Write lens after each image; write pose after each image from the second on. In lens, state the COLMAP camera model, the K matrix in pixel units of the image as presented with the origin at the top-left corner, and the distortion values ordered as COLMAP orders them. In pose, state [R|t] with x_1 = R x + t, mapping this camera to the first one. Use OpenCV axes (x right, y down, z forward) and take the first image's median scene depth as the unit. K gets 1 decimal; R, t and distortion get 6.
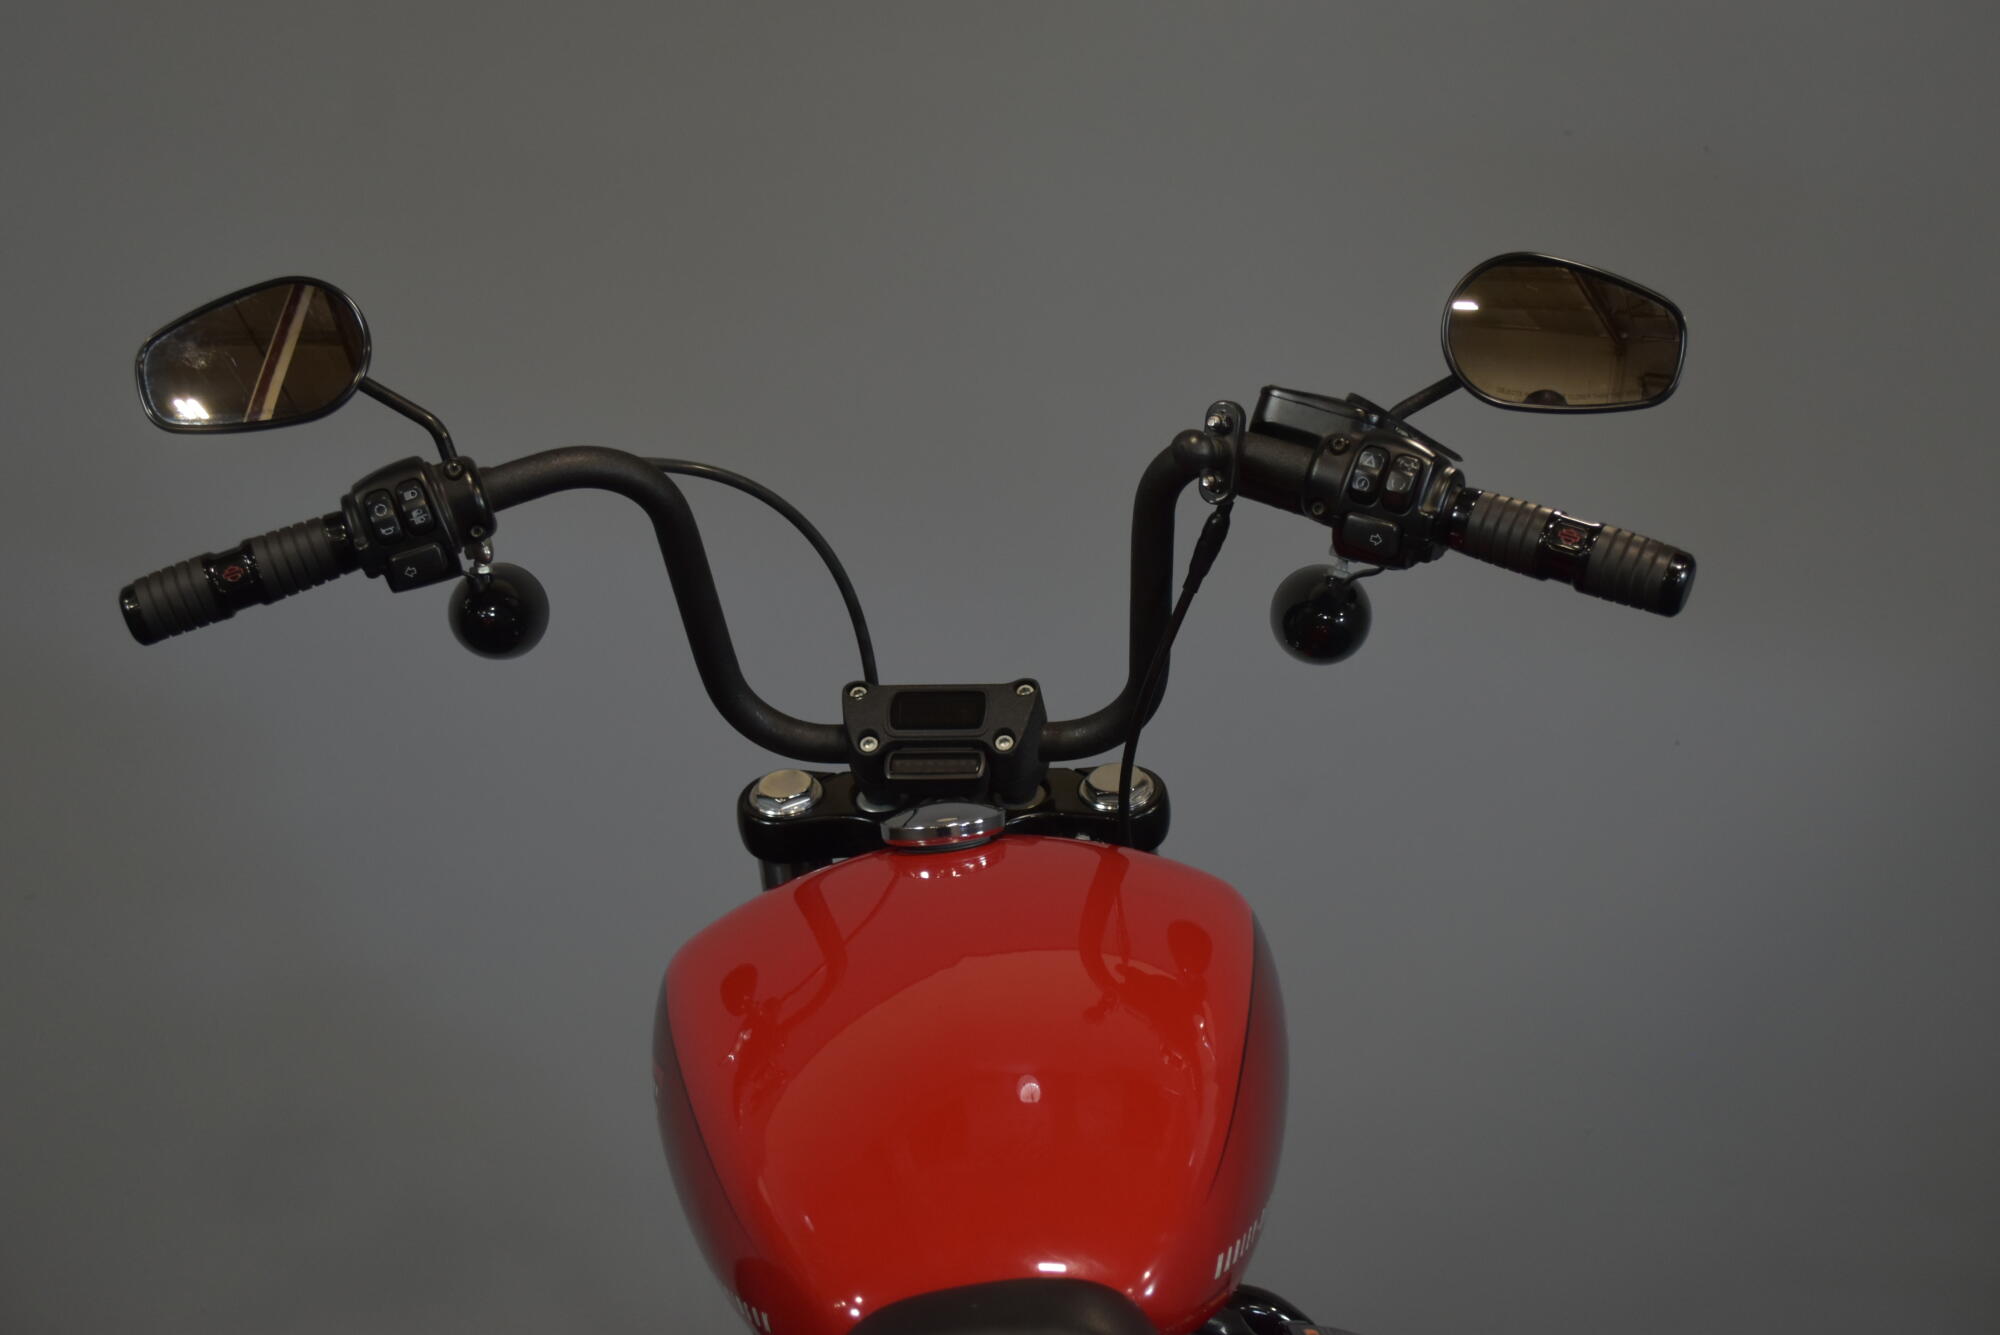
lens RADIAL K [[3040.5, 0, 1000.0], [0, 3040.5, 667.5], [0, 0, 1]] dist [-0.017437, -0.093825]
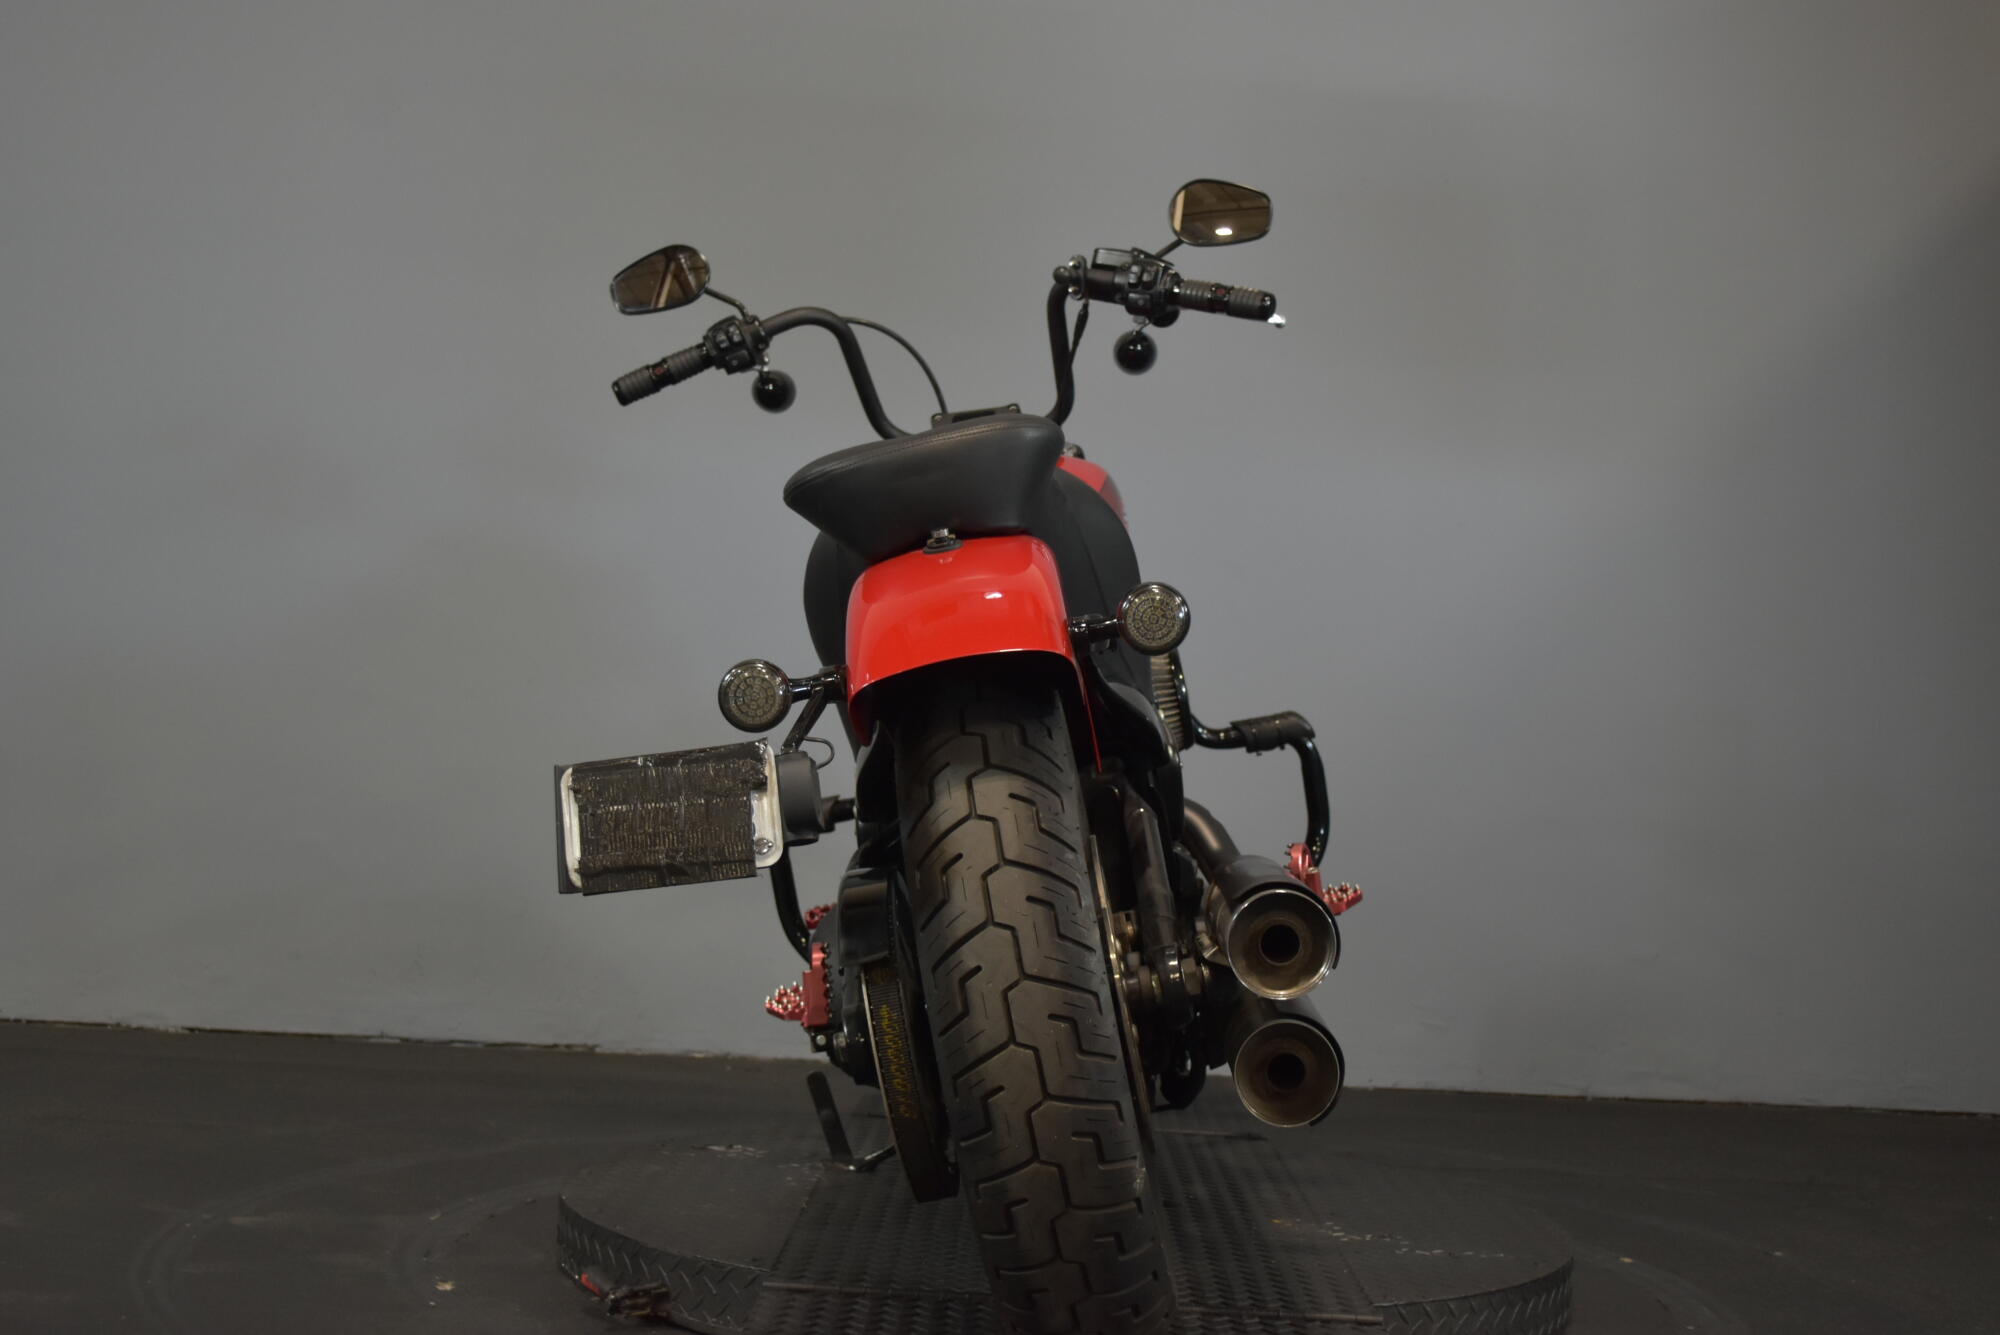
lens RADIAL K [[2553.9, 0, 1000.0], [0, 2553.9, 667.5], [0, 0, 1]] dist [-0.005311, -0.029716]
pose [[0.993845, -0.087642, -0.067756, 0.118131], [0.086341, 0.996025, -0.021908, 0.258098], [0.069406, 0.015923, 0.997461, -0.921141]]
